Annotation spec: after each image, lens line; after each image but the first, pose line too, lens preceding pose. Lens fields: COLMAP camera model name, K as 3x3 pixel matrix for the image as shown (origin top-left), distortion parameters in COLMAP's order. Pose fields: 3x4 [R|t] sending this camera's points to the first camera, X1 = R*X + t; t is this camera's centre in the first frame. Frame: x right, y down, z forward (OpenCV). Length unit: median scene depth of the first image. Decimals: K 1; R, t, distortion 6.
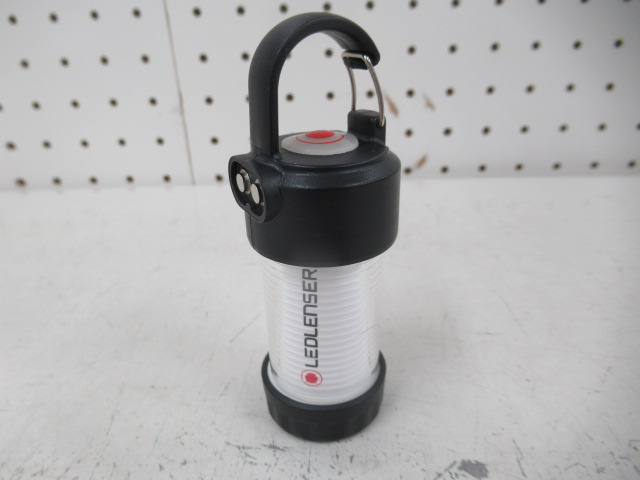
lens RADIAL K [[479.9, 0, 320.3], [0, 479.9, 241.2], [0, 0, 1]] dist [0.017983, -0.017399]
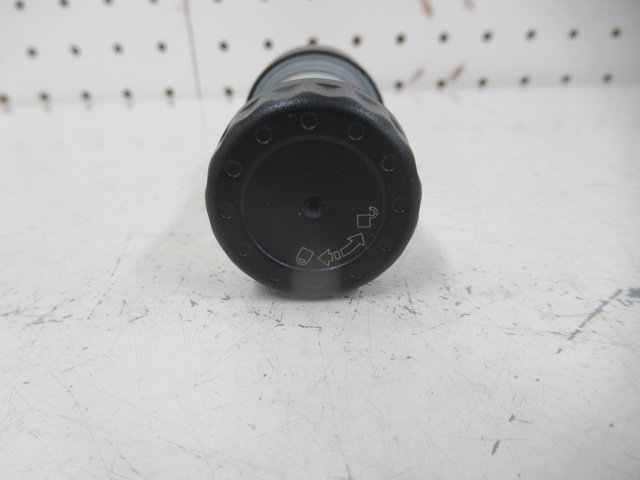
lens RADIAL K [[479.9, 0, 320.2], [0, 479.9, 239.7], [0, 0, 1]] dist [0.017983, -0.017399]
pose [[0.999870, -0.007403, 0.014347, -0.148967], [0.007332, 0.999961, 0.004968, 0.353718], [-0.014383, -0.004862, 0.999885, 0.294231]]
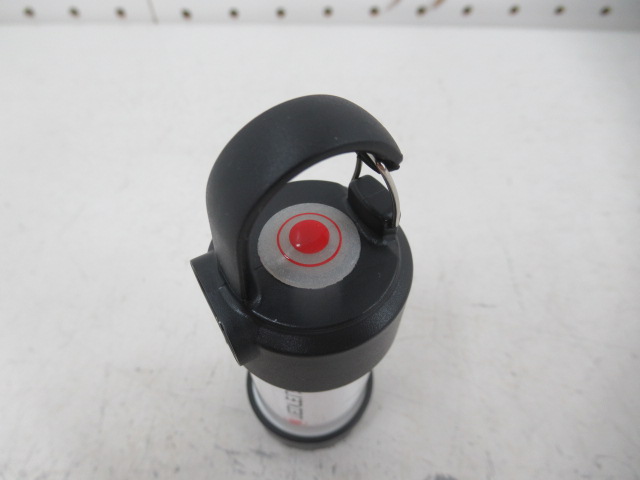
lens RADIAL K [[479.9, 0, 319.3], [0, 479.9, 241.5], [0, 0, 1]] dist [0.017983, -0.017399]
pose [[0.999648, 0.018085, 0.019415, 0.002494], [-0.025174, 0.877626, 0.478685, -0.475047], [-0.008383, -0.479005, 0.877772, 0.286848]]
